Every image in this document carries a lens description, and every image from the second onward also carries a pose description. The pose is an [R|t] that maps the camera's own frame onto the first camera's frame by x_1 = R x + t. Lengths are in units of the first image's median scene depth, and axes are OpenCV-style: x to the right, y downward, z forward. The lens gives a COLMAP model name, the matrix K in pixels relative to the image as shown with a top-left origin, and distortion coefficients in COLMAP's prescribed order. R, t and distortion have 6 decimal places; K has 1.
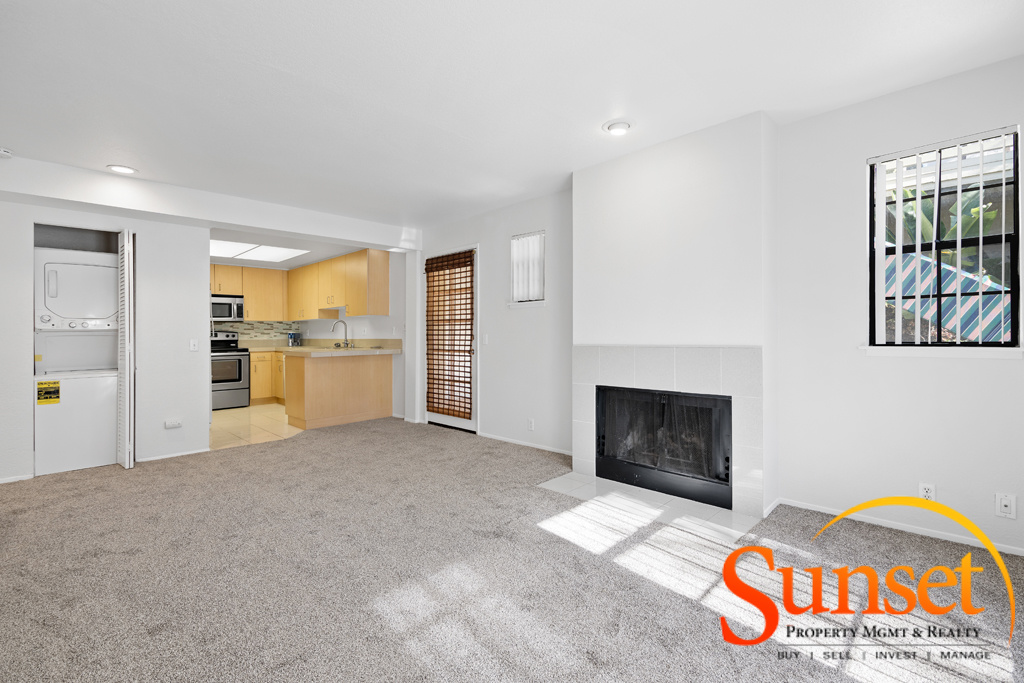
lens RADIAL K [[464.2, 0, 508.9], [0, 464.2, 335.7], [0, 0, 1]] dist [0.006331, -0.000752]
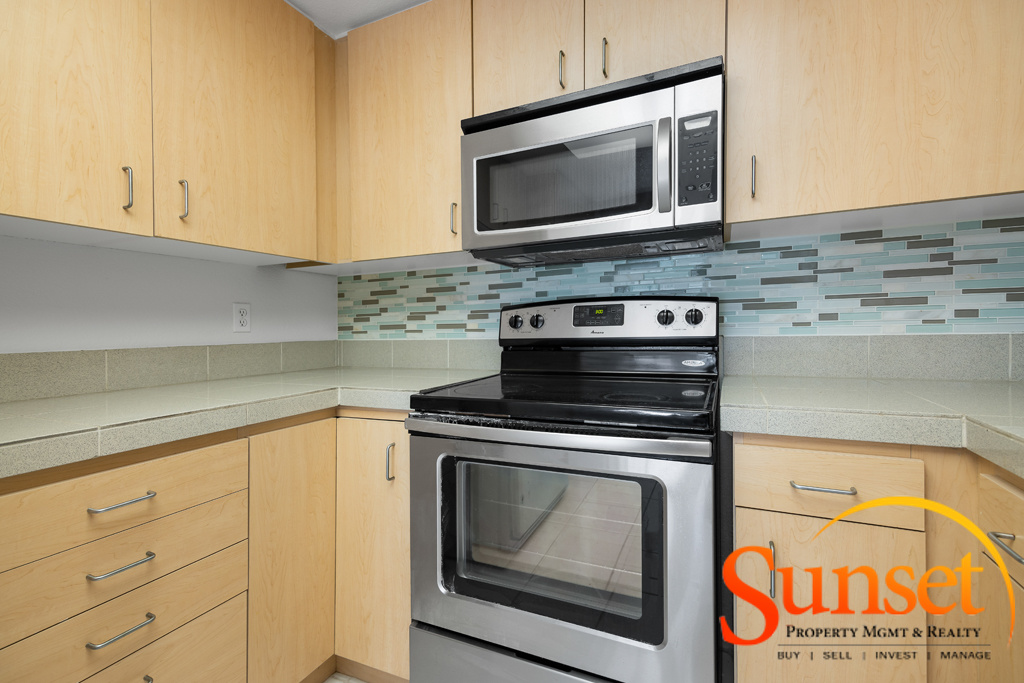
lens RADIAL K [[464.2, 0, 512.6], [0, 464.2, 346.2], [0, 0, 1]] dist [0.006331, -0.000752]
pose [[0.340521, 0.035710, -0.939559, -0.458966], [0.017090, 0.998878, 0.044158, 0.002774], [0.940082, -0.031093, 0.339529, 0.905903]]
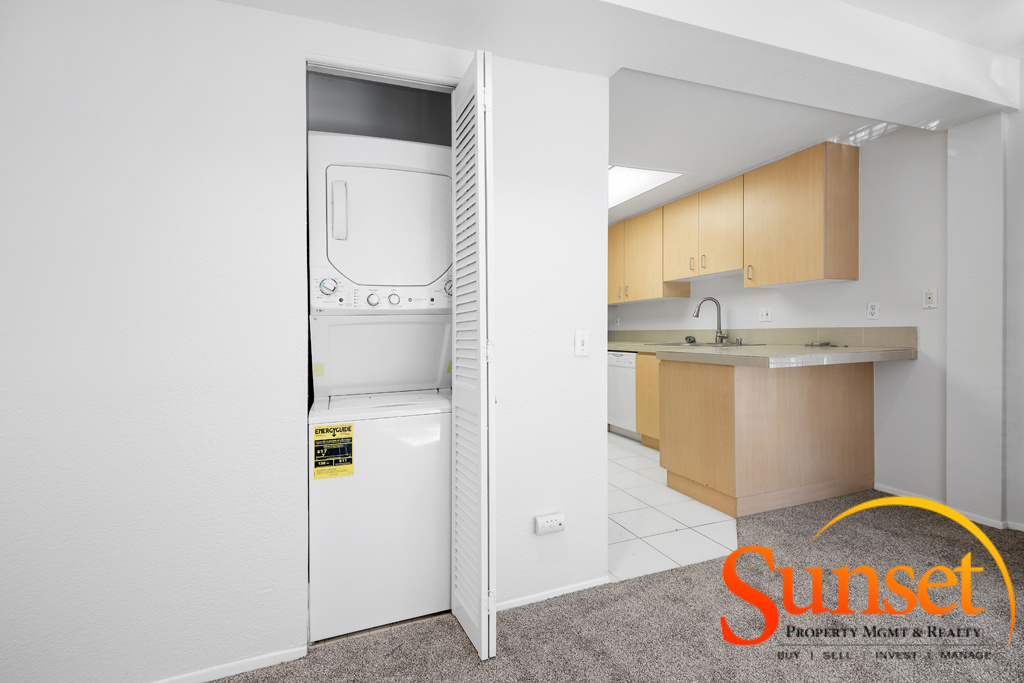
lens RADIAL K [[464.2, 0, 510.2], [0, 464.2, 316.4], [0, 0, 1]] dist [0.006331, -0.000752]
pose [[0.915353, -0.022272, -0.402036, -0.342168], [0.012172, 0.999543, -0.027660, 0.004012], [0.402469, 0.020425, 0.915206, 0.346596]]
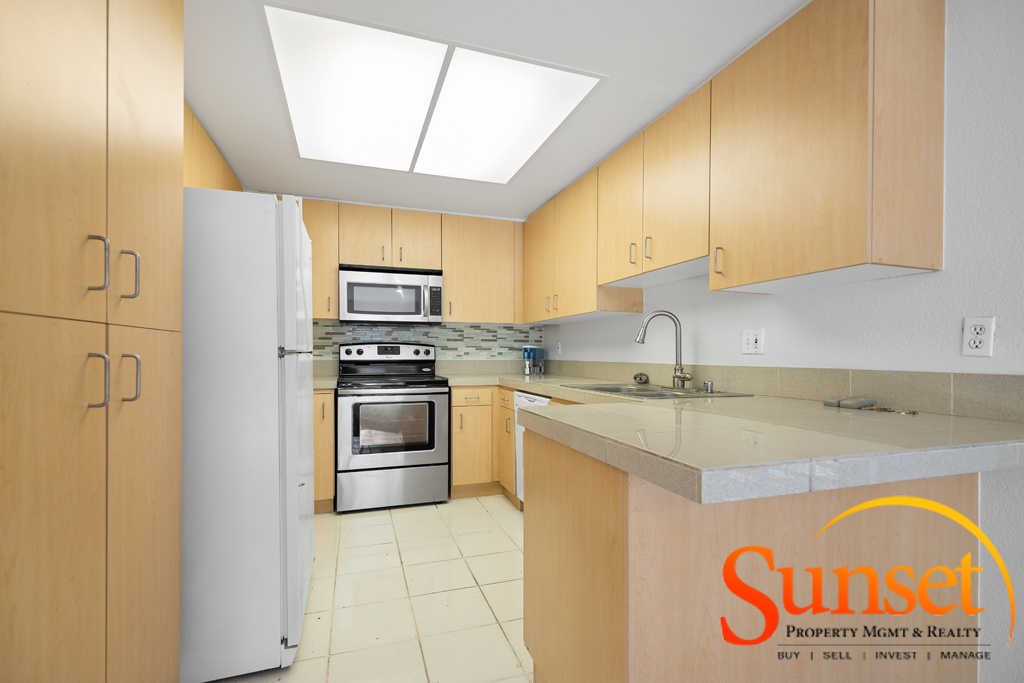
lens RADIAL K [[464.2, 0, 510.1], [0, 464.2, 335.9], [0, 0, 1]] dist [0.006331, -0.000752]
pose [[0.899123, -0.005917, -0.437656, -0.299843], [-0.010579, 0.999323, -0.035245, -0.000609], [0.437568, 0.036319, 0.898451, 0.607526]]
